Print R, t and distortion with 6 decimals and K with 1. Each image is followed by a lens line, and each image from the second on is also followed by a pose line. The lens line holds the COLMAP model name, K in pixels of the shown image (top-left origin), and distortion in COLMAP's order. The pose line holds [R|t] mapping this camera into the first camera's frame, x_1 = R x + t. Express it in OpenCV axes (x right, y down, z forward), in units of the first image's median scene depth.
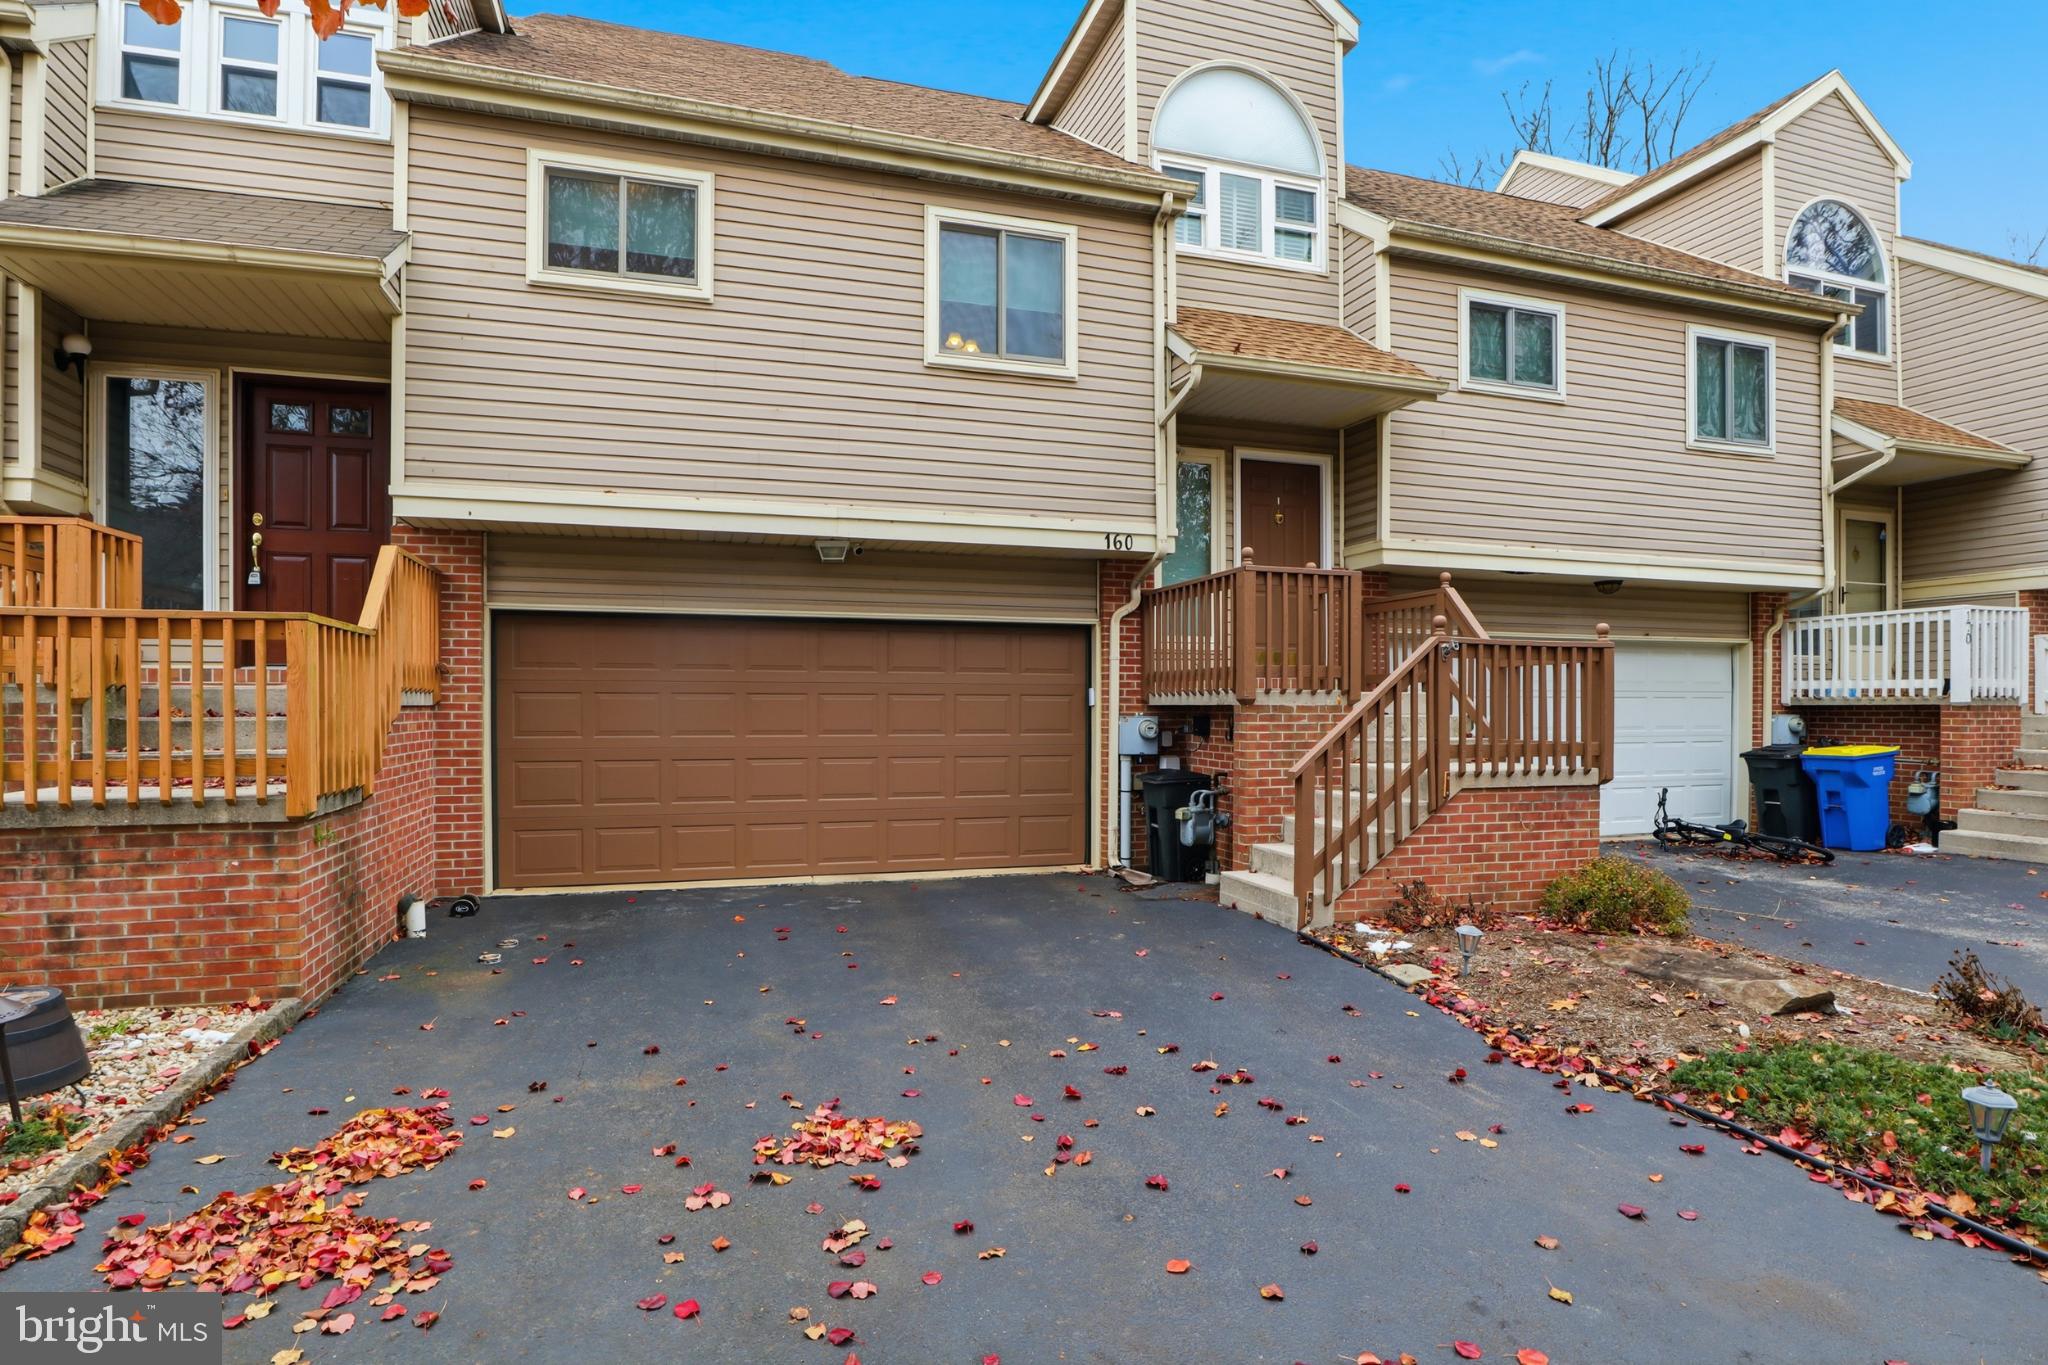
lens RADIAL K [[1082.8, 0, 1025.6], [0, 1082.8, 706.1], [0, 0, 1]] dist [-0.038664, 0.016985]
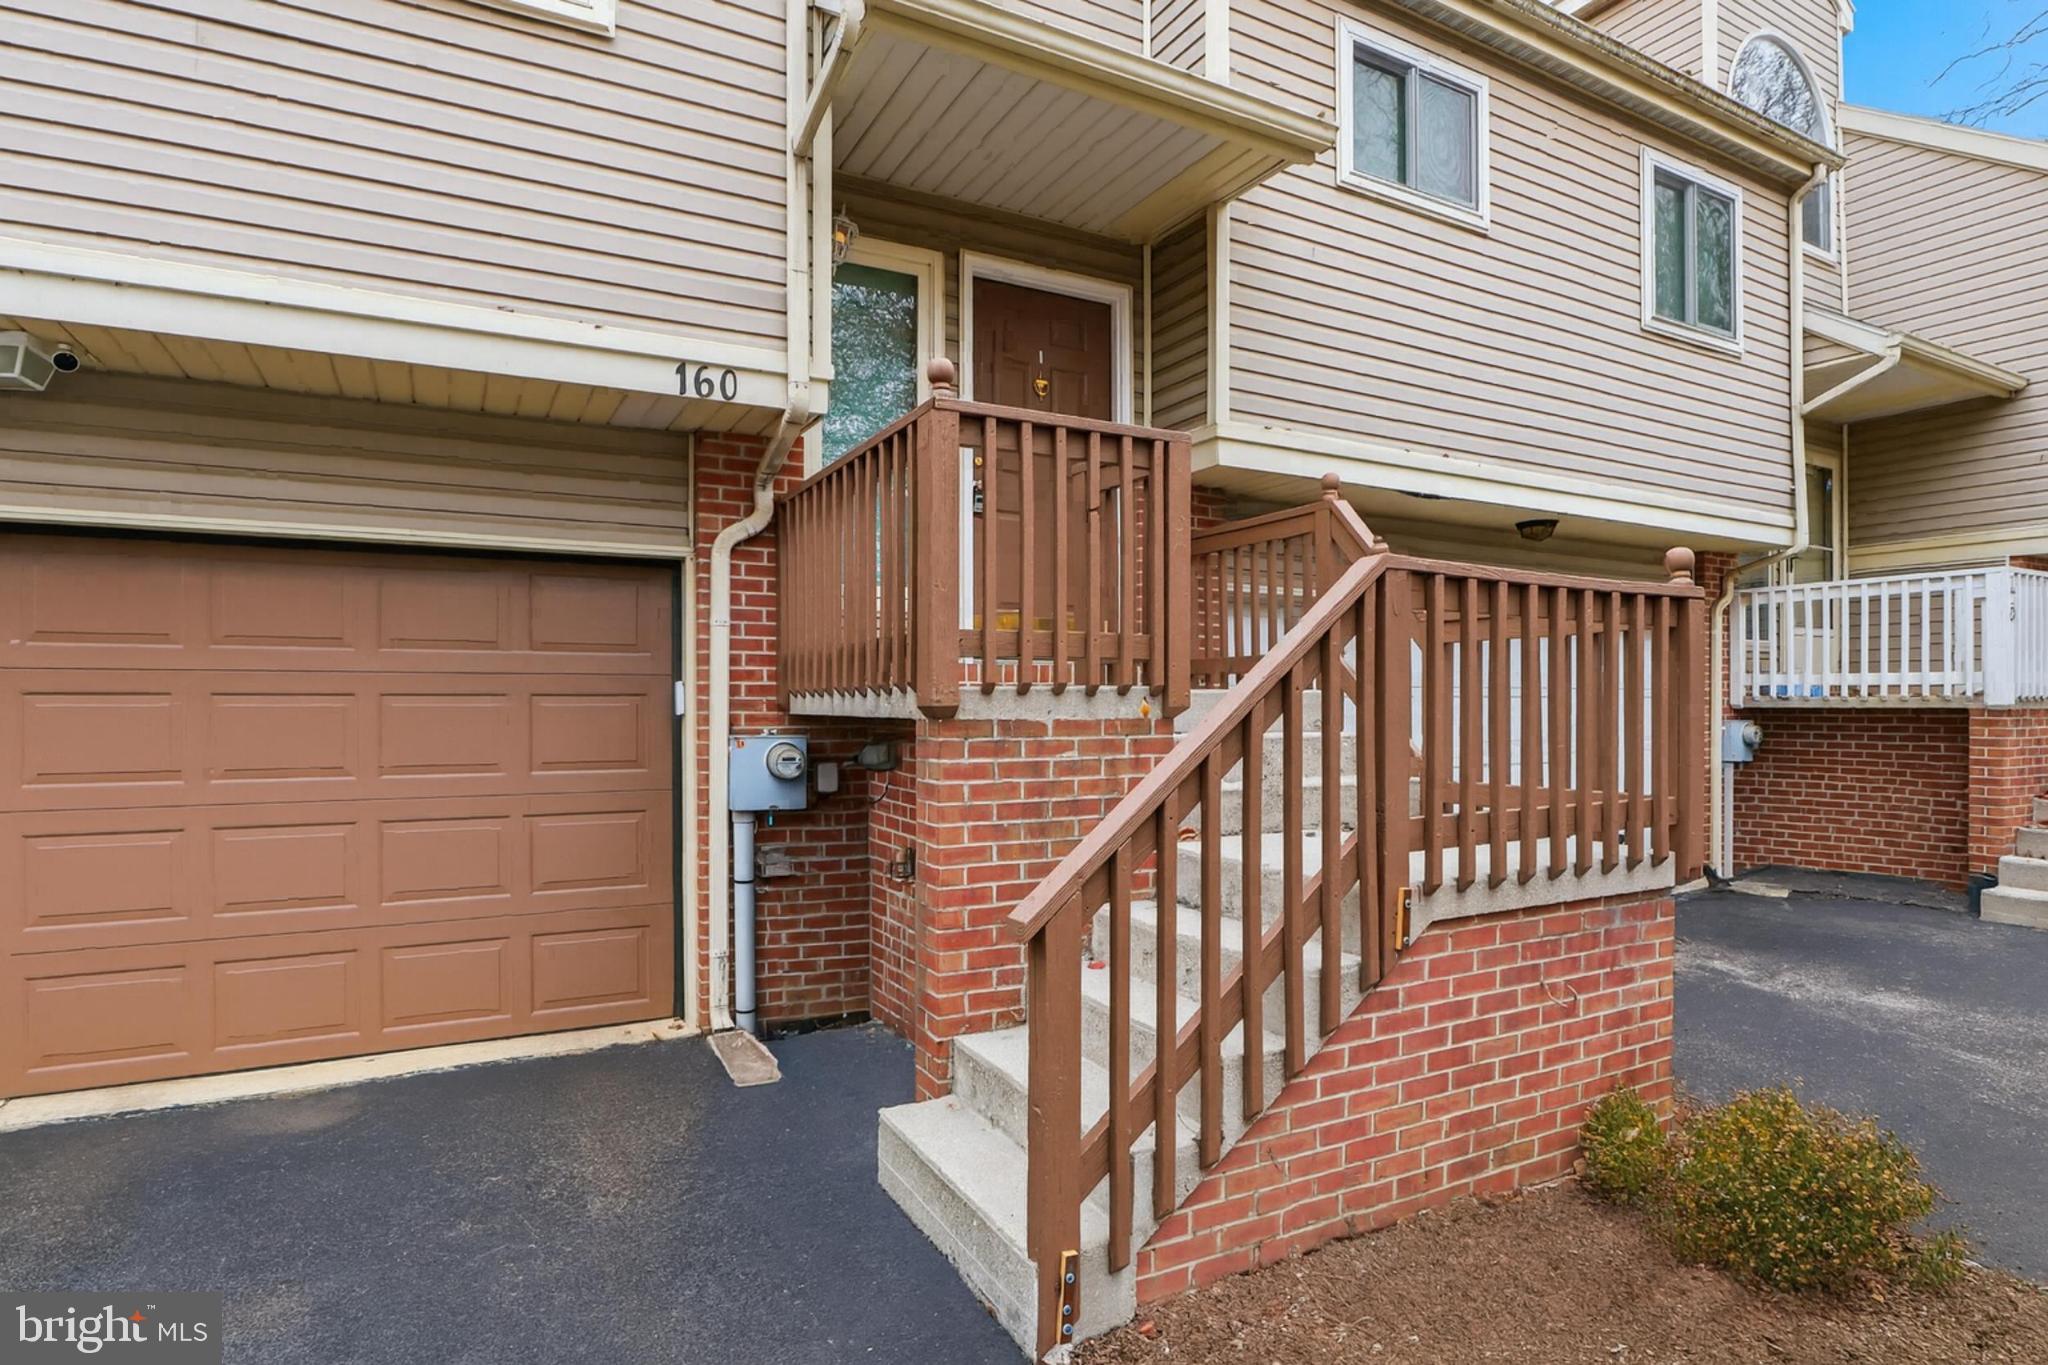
lens RADIAL K [[1082.8, 0, 1025.6], [0, 1082.8, 706.1], [0, 0, 1]] dist [-0.038664, 0.016985]
pose [[0.984134, -0.001623, 0.177420, 0.133642], [0.000833, 0.999989, 0.004529, -0.007102], [-0.177425, -0.004309, 0.984125, 0.468455]]
